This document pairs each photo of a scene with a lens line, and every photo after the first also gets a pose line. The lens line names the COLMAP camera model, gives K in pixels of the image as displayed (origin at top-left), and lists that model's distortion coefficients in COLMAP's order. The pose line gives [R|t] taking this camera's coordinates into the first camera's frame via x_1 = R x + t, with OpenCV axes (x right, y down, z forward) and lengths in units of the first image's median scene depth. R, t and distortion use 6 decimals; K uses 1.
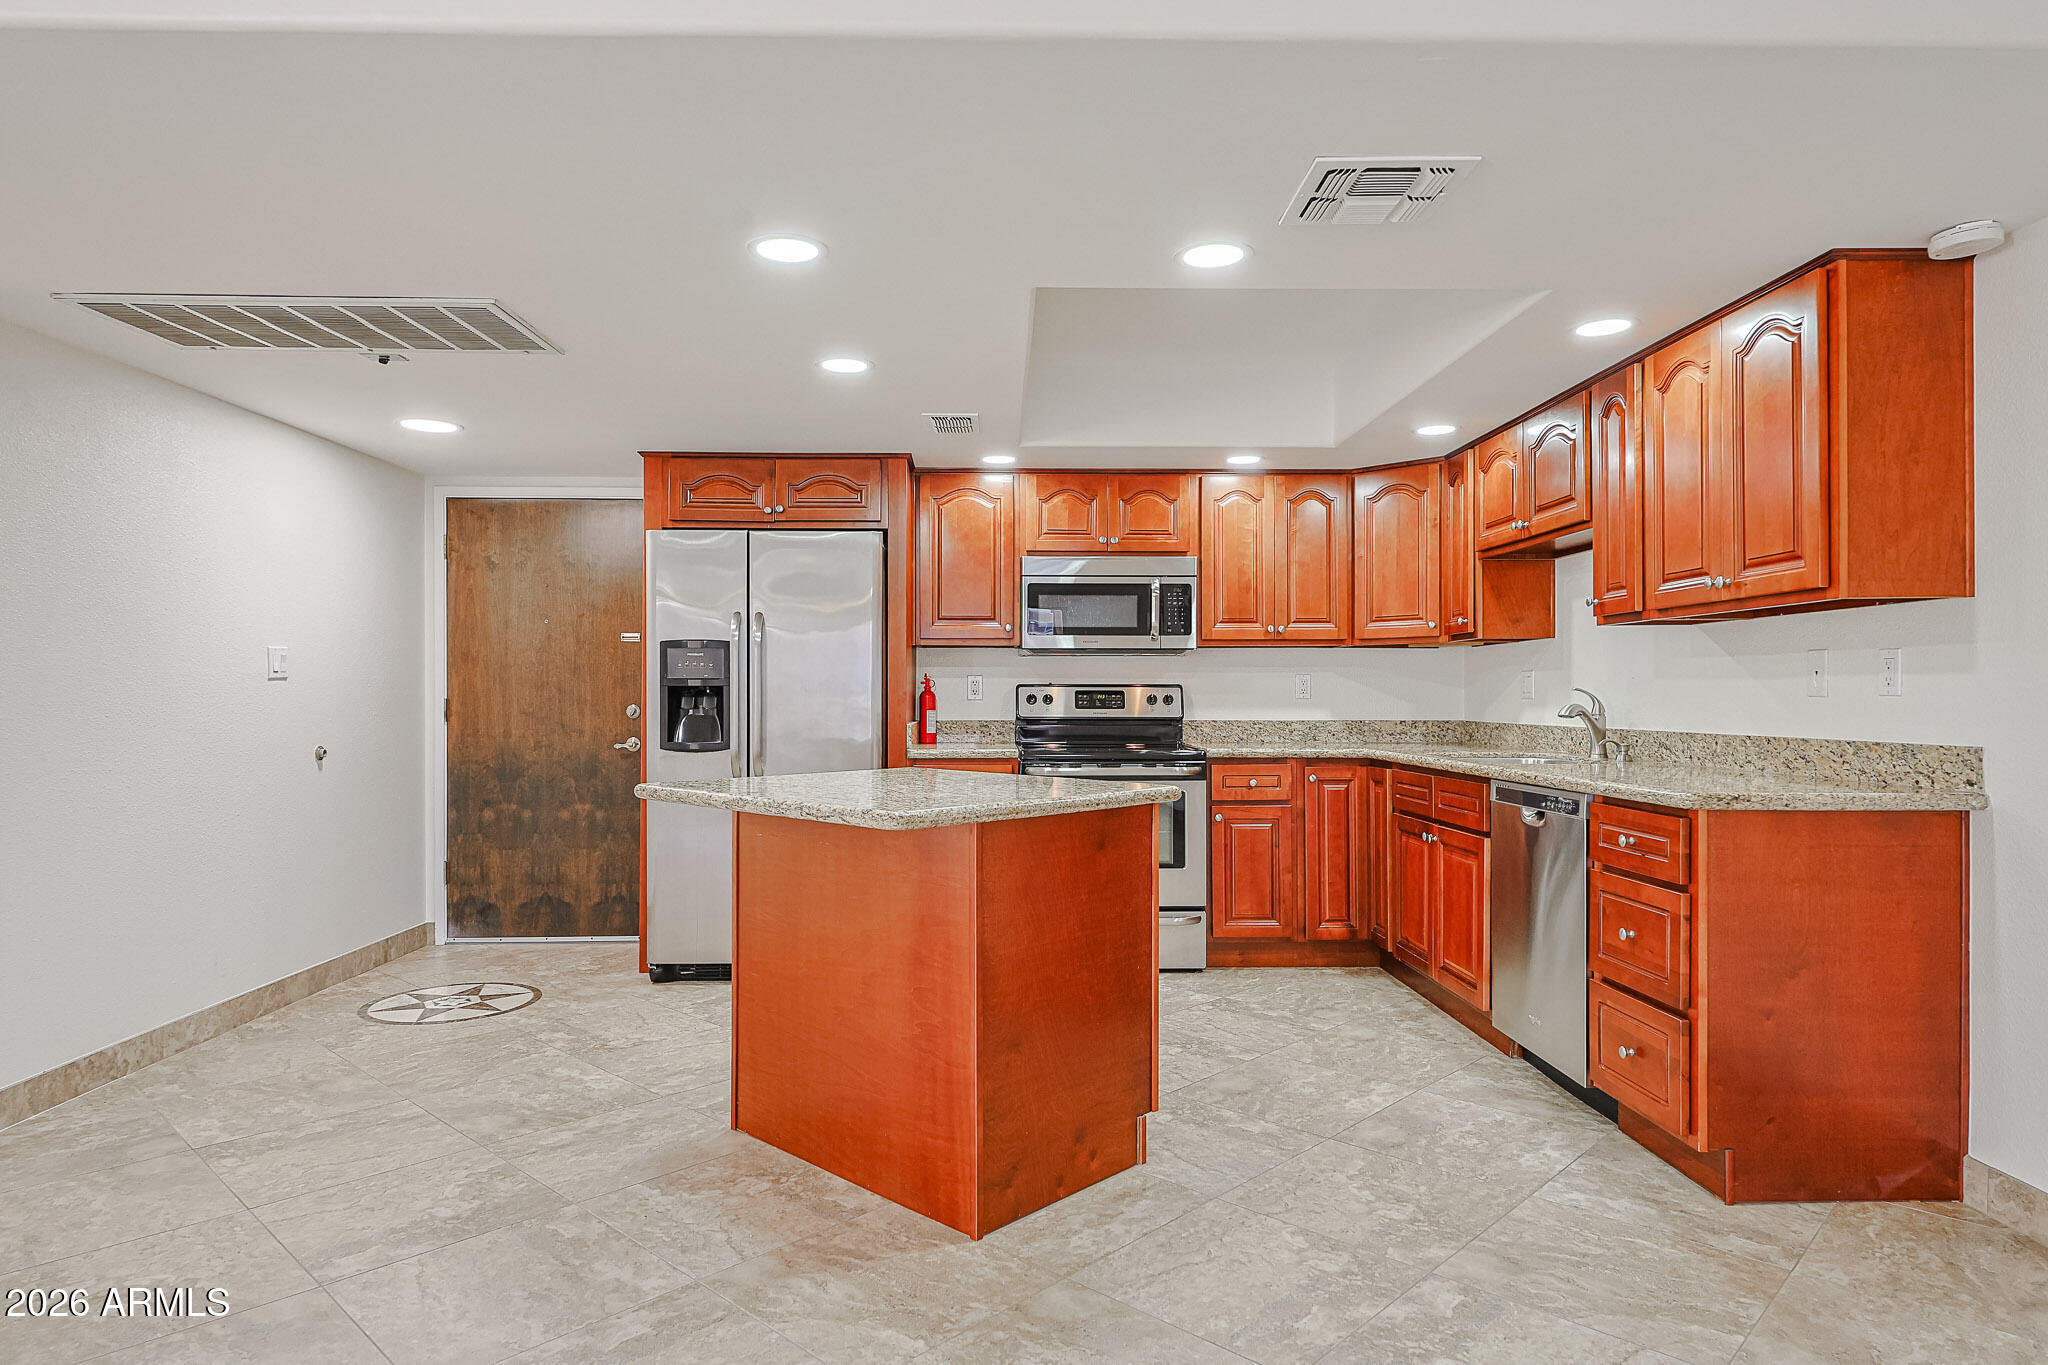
lens RADIAL K [[1200.7, 0, 1019.4], [0, 1200.7, 696.4], [0, 0, 1]] dist [0.003422, 0.000531]
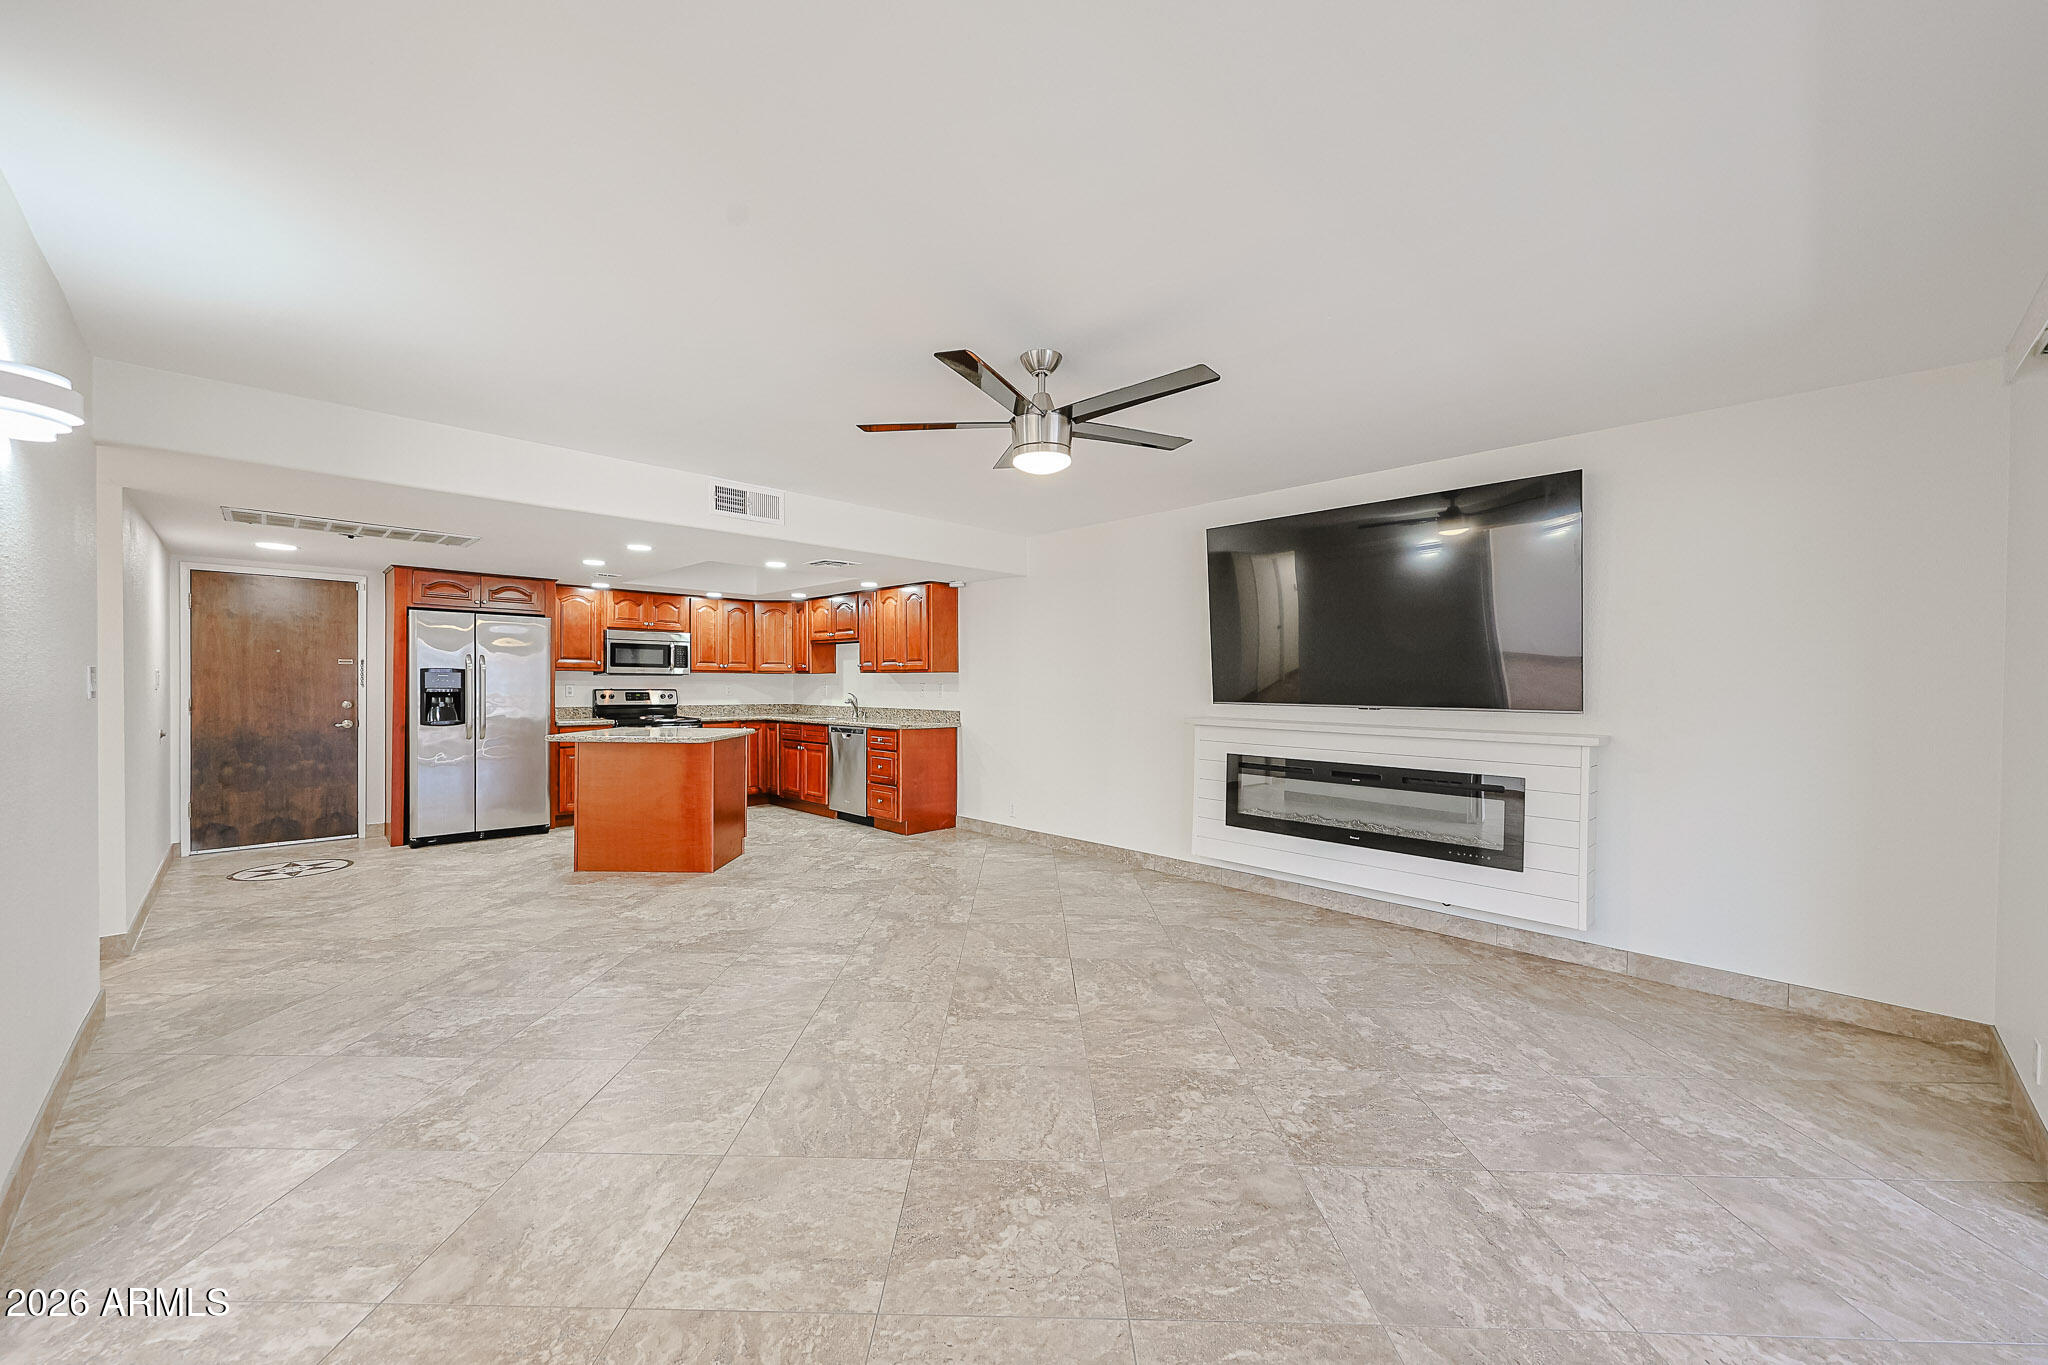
lens RADIAL K [[778.2, 0, 1016.3], [0, 778.2, 687.7], [0, 0, 1]] dist [0.001383, 0.000093]
pose [[0.728320, 0.001148, 0.685236, -0.437605], [-0.004616, 0.999984, 0.003232, -0.022738], [-0.685221, -0.005517, 0.728314, -0.528919]]
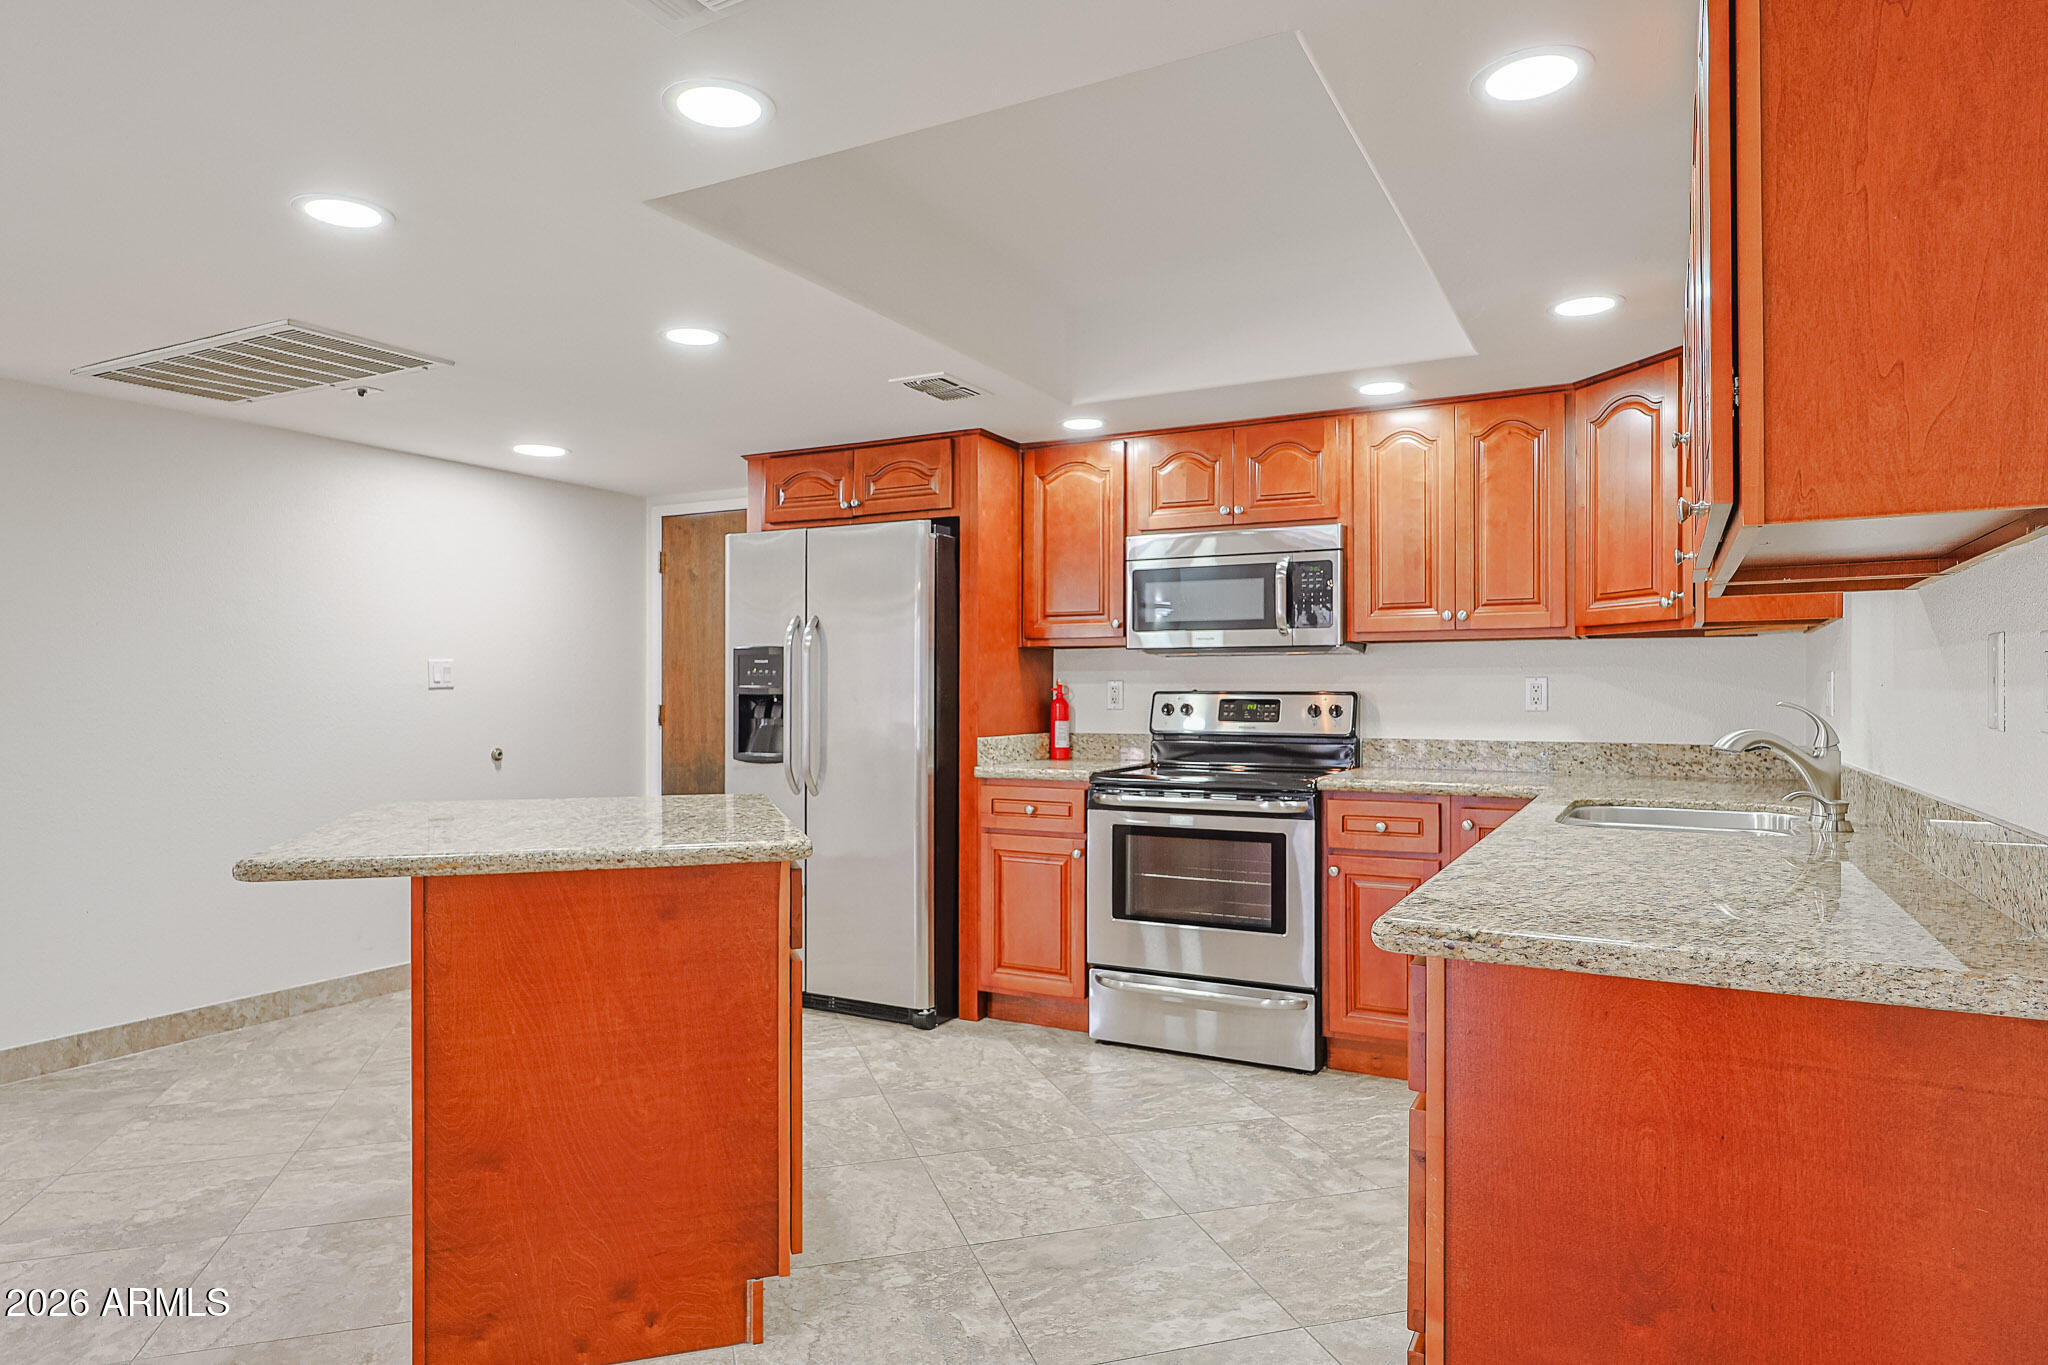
lens RADIAL K [[1205.5, 0, 1019.6], [0, 1205.5, 687.3], [0, 0, 1]] dist [0.001548, 0.001430]
pose [[0.872271, -0.001470, -0.489020, 0.362894], [-0.001395, 0.999984, -0.005495, -0.008992], [0.489020, 0.005475, 0.872255, 0.250684]]
